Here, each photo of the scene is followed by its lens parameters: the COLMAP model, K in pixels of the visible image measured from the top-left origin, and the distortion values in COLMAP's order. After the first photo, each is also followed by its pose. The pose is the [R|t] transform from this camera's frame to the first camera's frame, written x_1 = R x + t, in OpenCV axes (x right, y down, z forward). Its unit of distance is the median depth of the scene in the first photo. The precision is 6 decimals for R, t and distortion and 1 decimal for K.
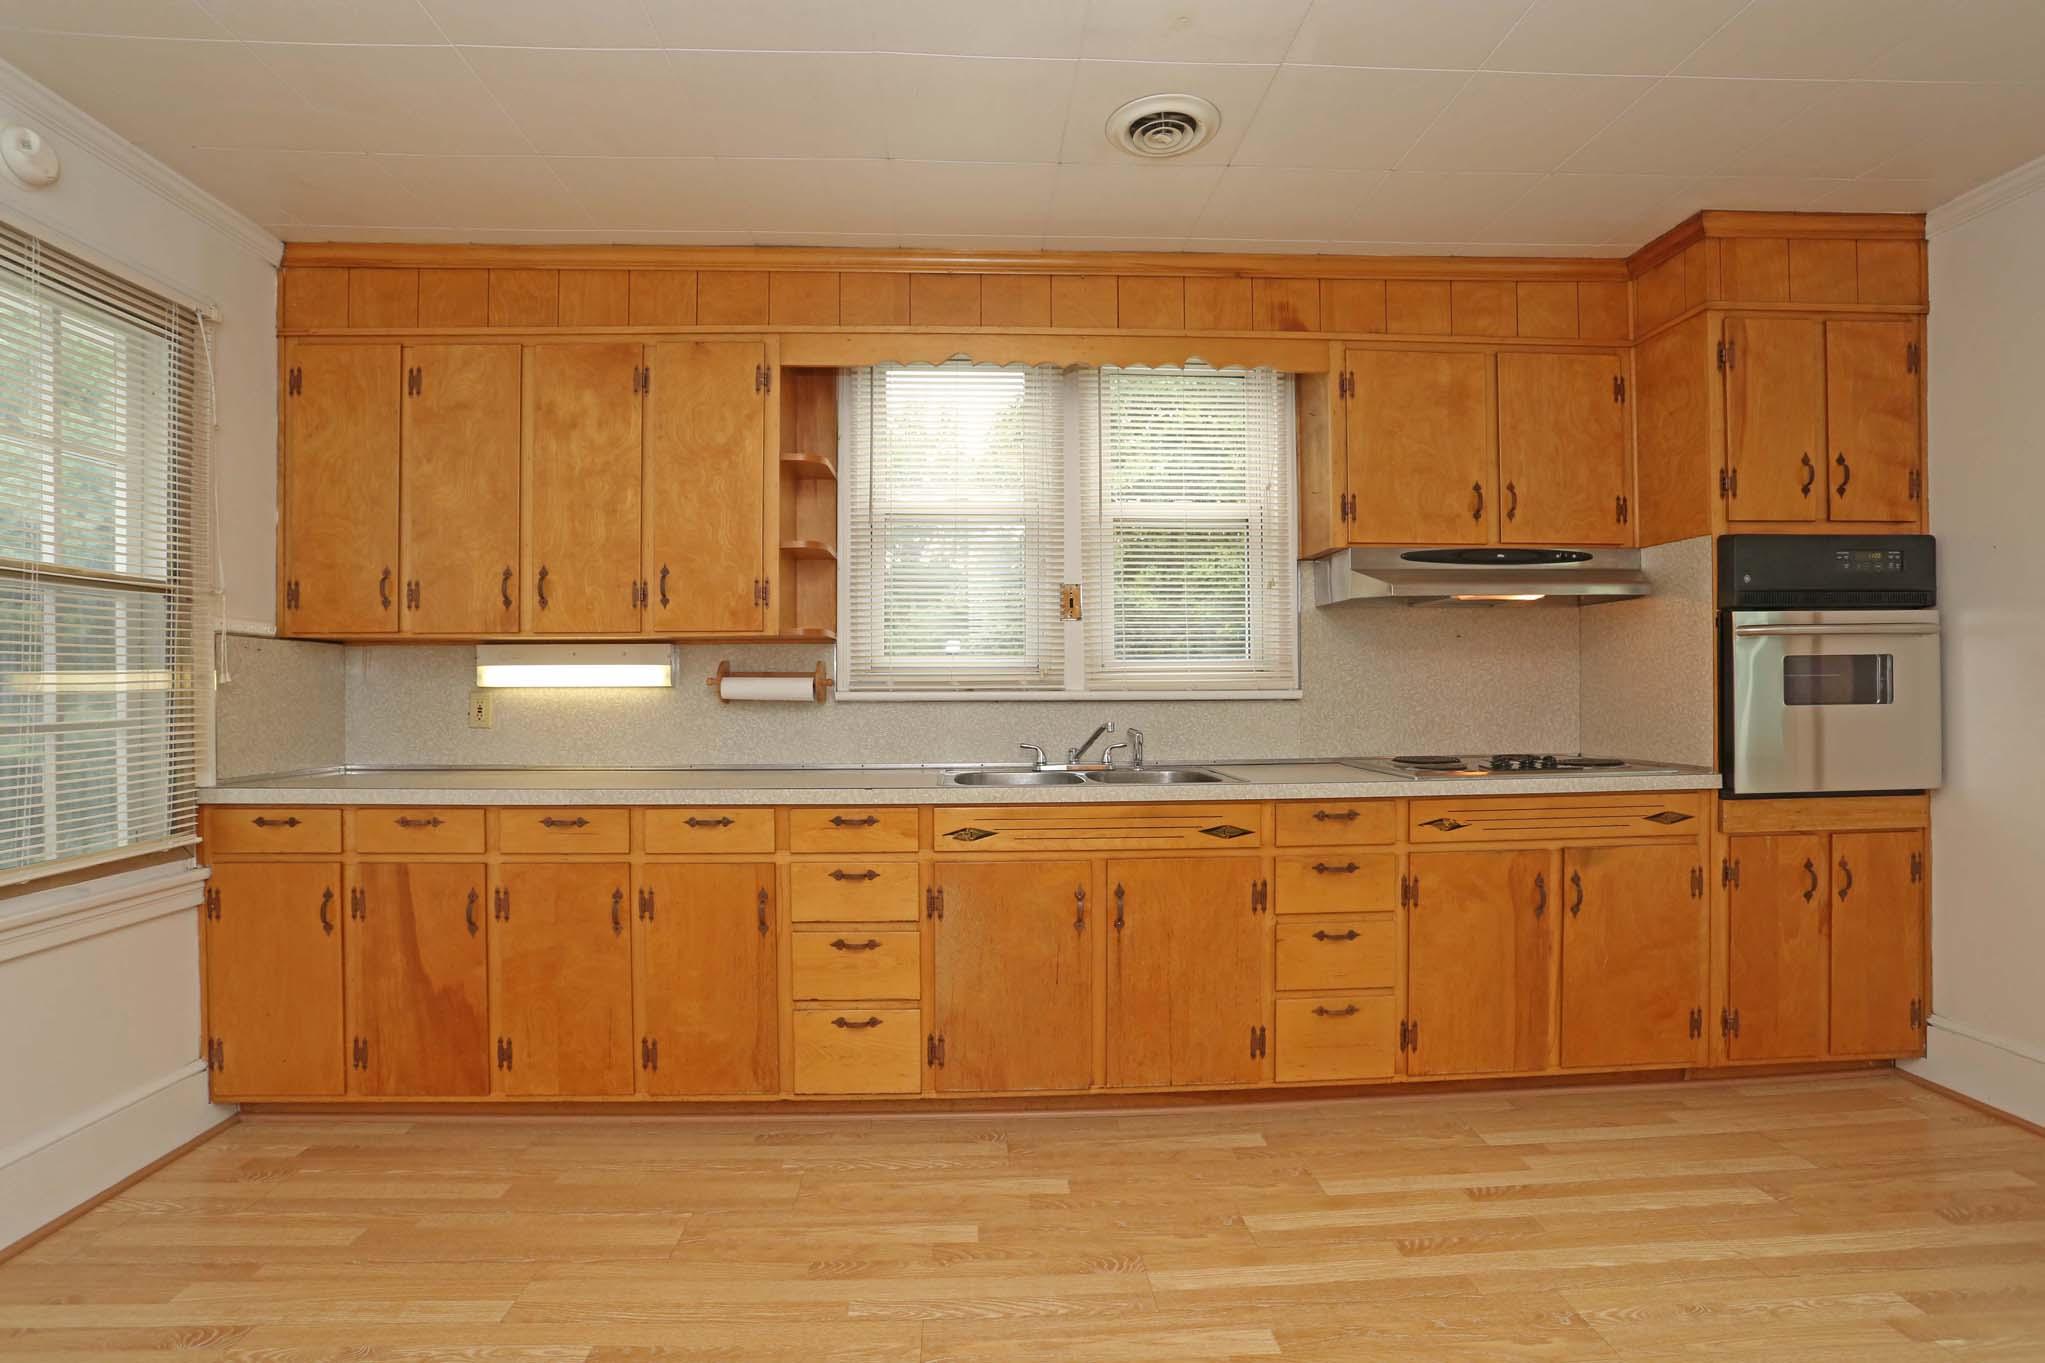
lens RADIAL K [[1000.0, 0, 1012.2], [0, 1000.0, 684.8], [0, 0, 1]] dist [-0.057119, 0.016000]
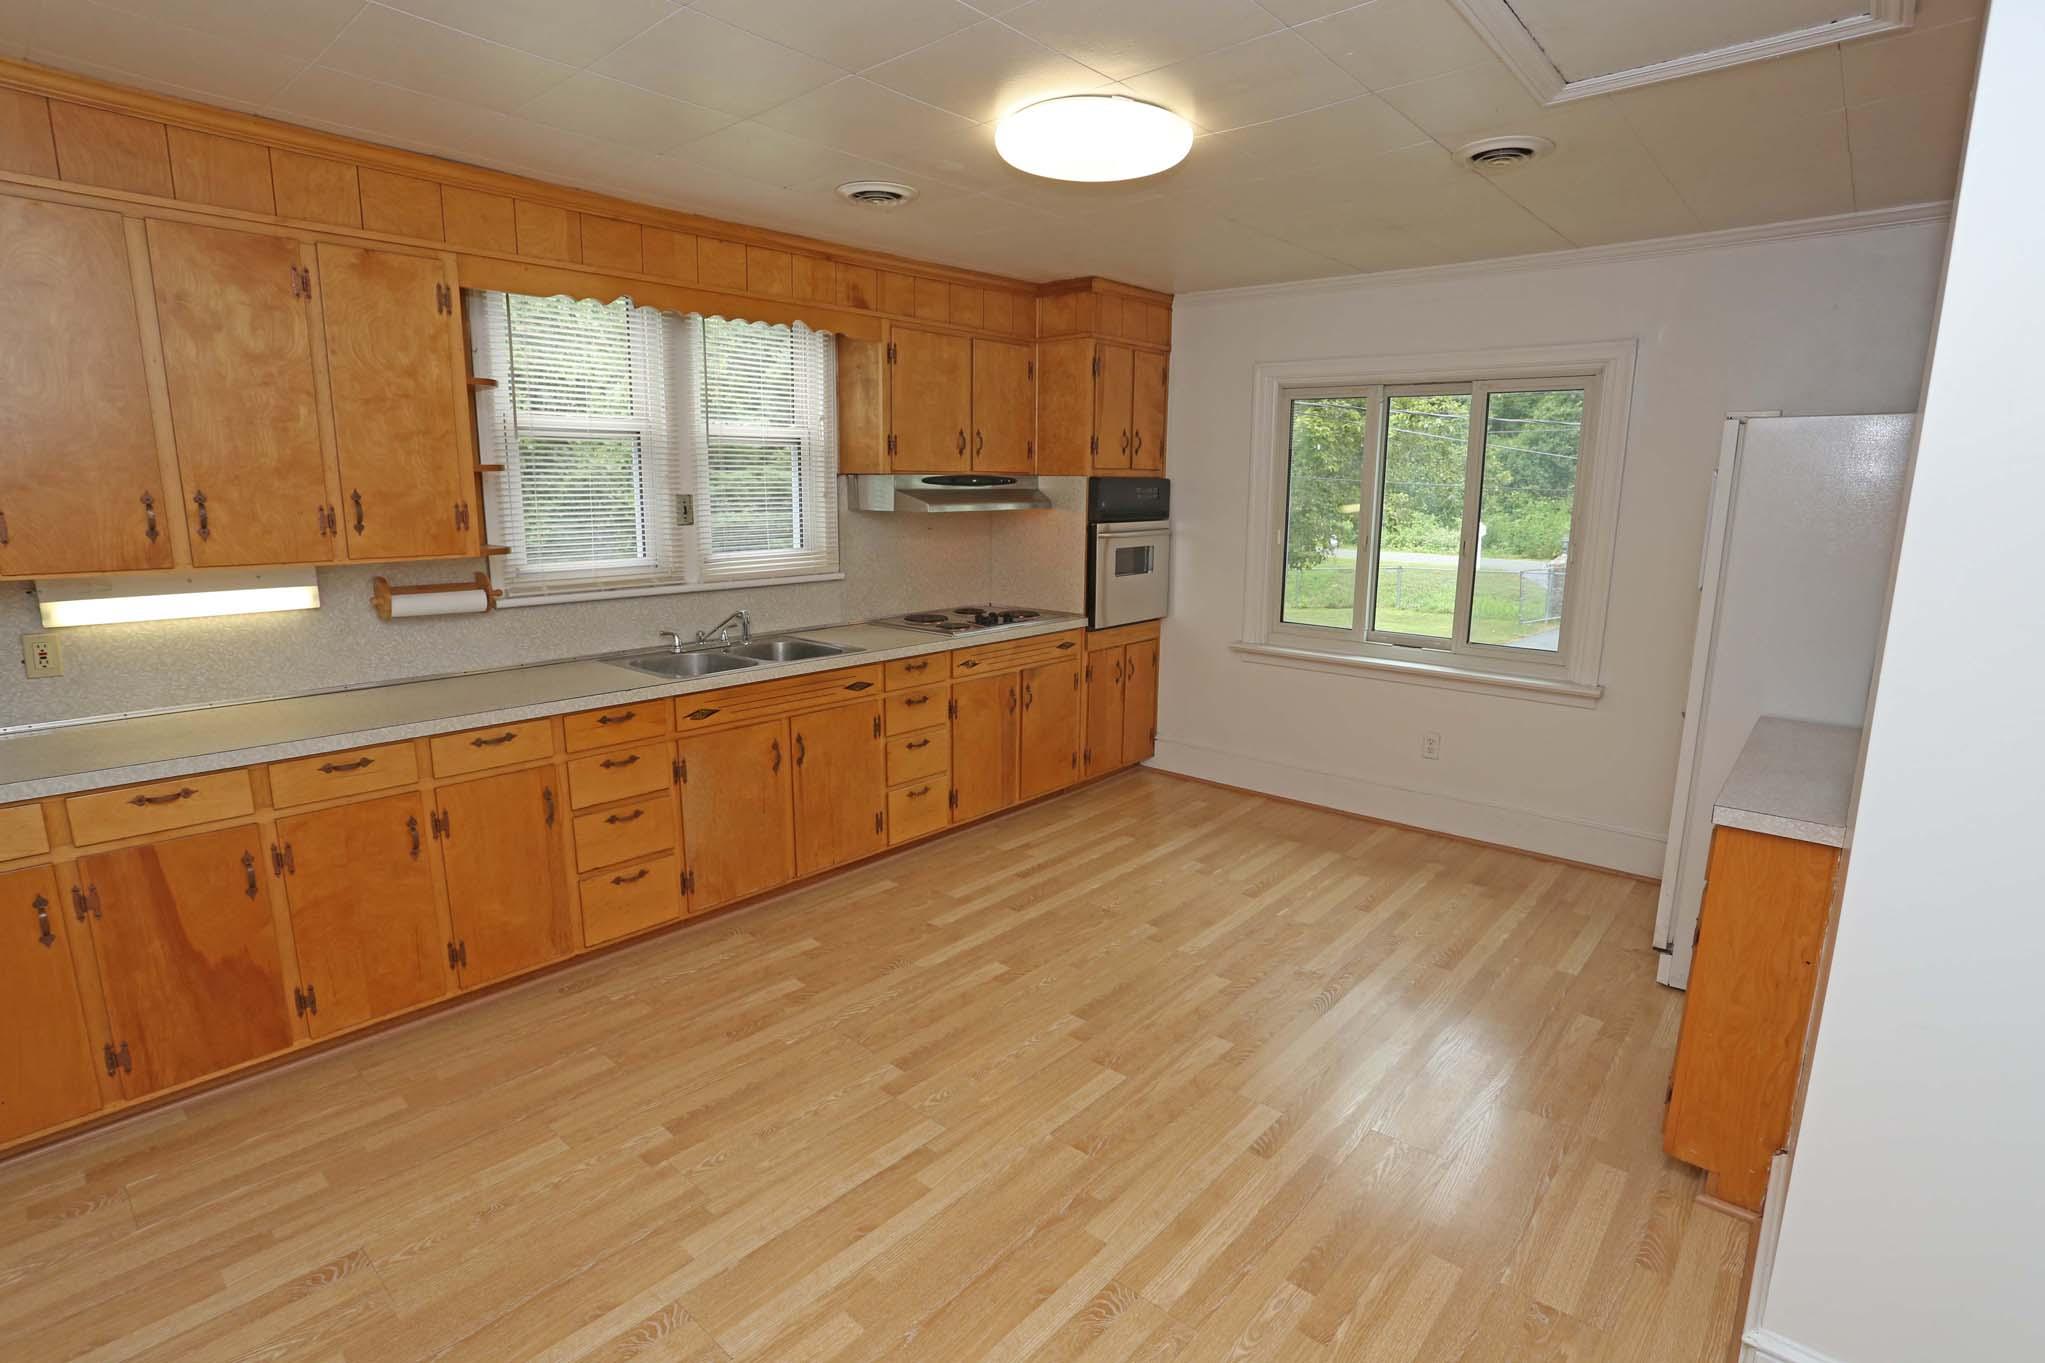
lens RADIAL K [[1000.0, 0, 1016.1], [0, 1000.0, 686.4], [0, 0, 1]] dist [-0.057119, 0.016000]
pose [[0.699287, -0.129855, 0.702948, -0.627402], [-0.011562, 0.981179, 0.192754, -0.130233], [-0.714748, -0.142918, 0.684624, -0.144395]]
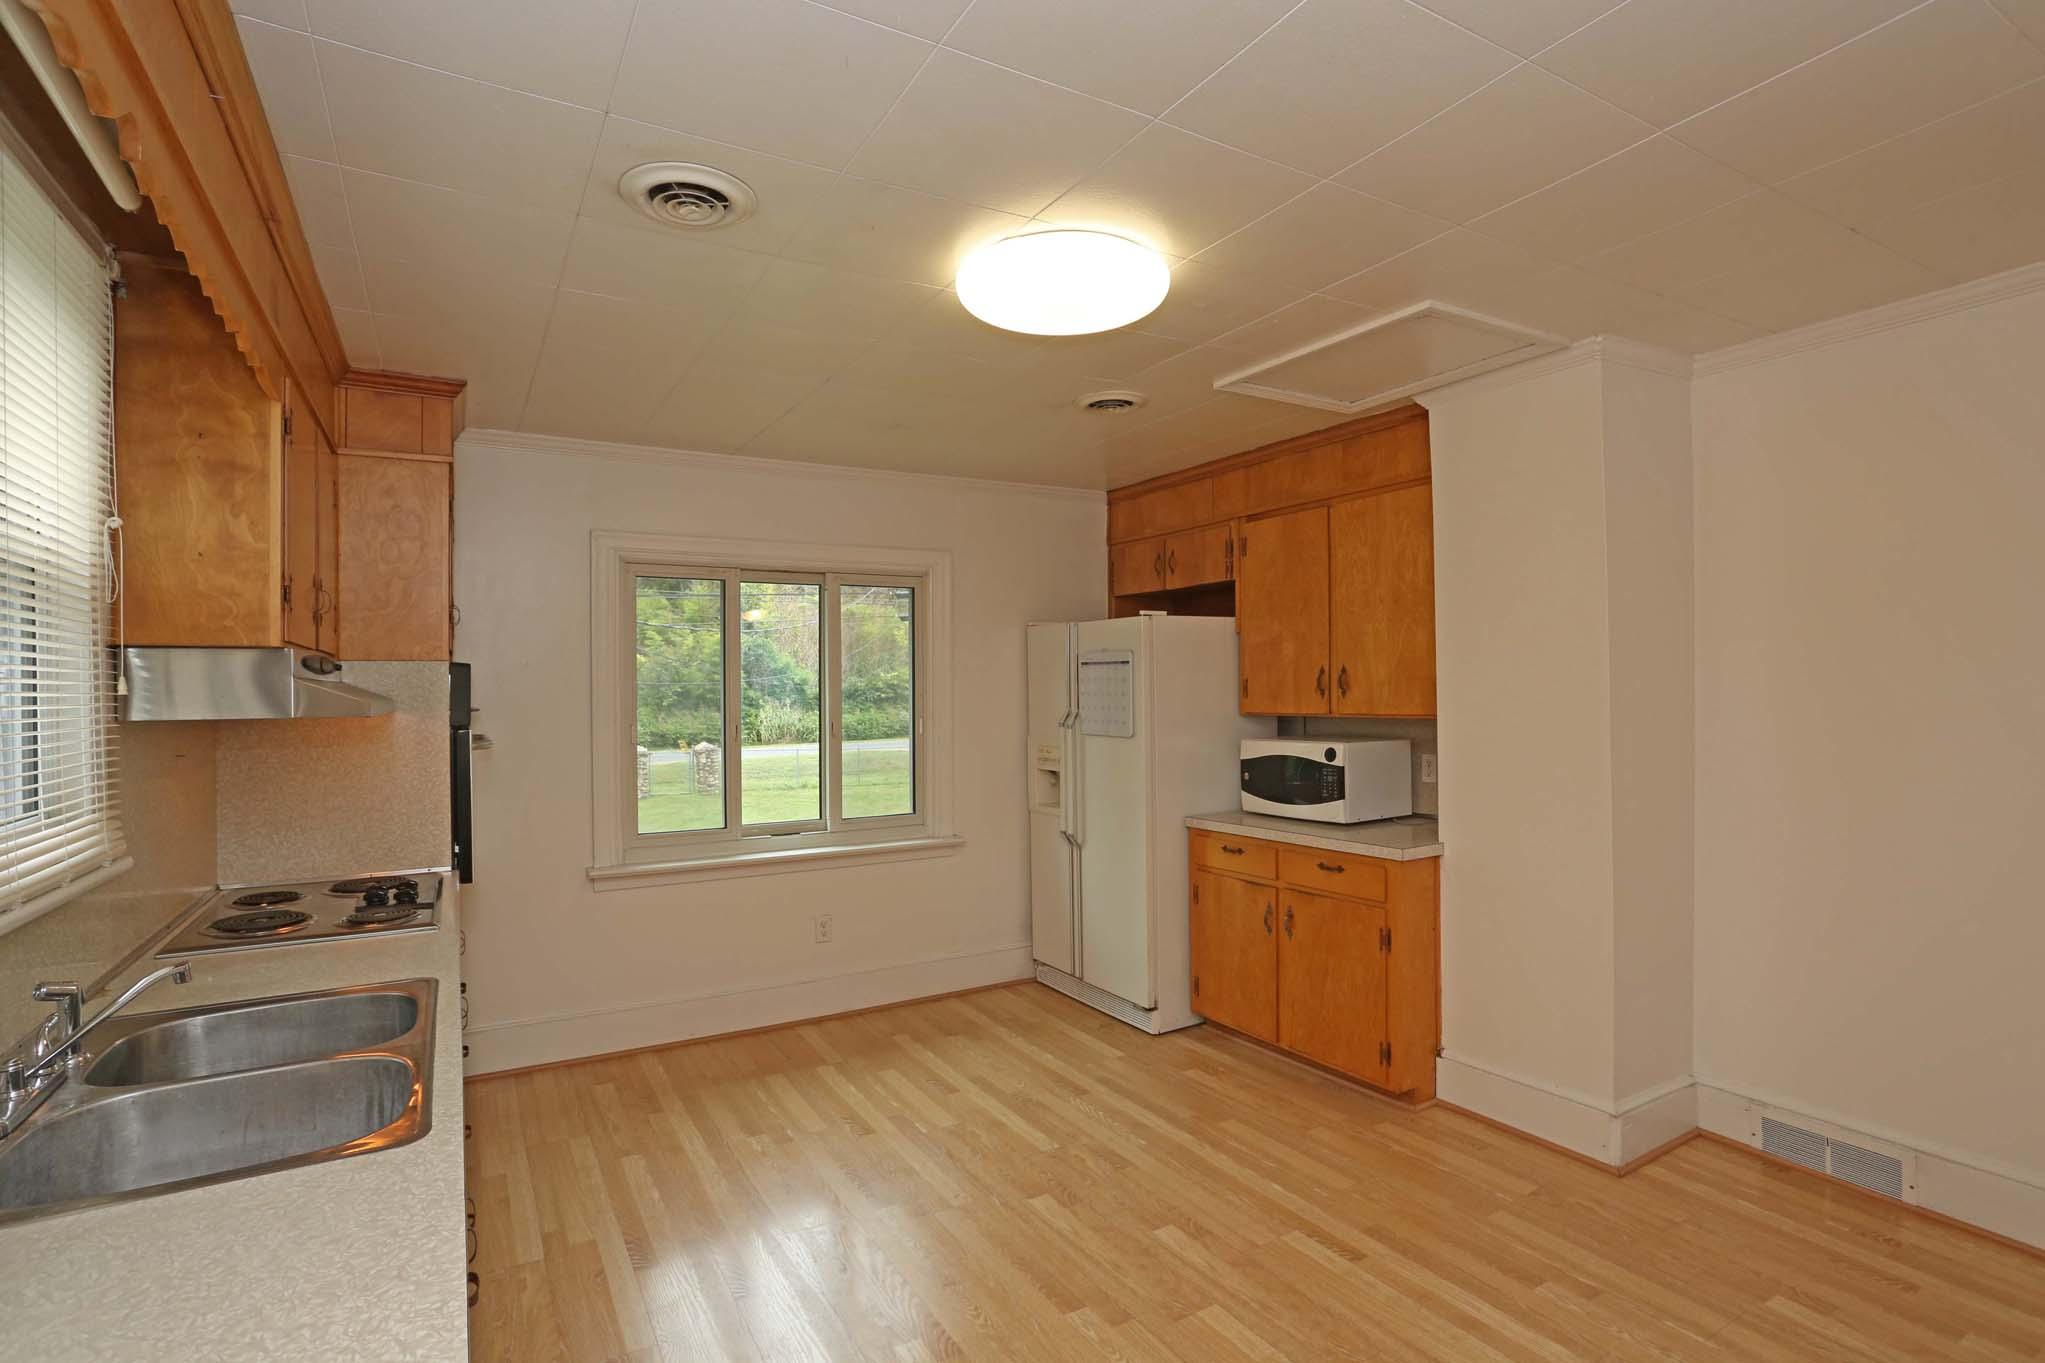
lens RADIAL K [[1000.0, 0, 1021.7], [0, 1000.0, 688.2], [0, 0, 1]] dist [-0.057119, 0.016000]
pose [[-0.453704, 0.012999, 0.891058, -0.609078], [0.018342, 0.999818, -0.005246, -0.104047], [-0.890964, 0.013963, -0.453860, 0.933489]]
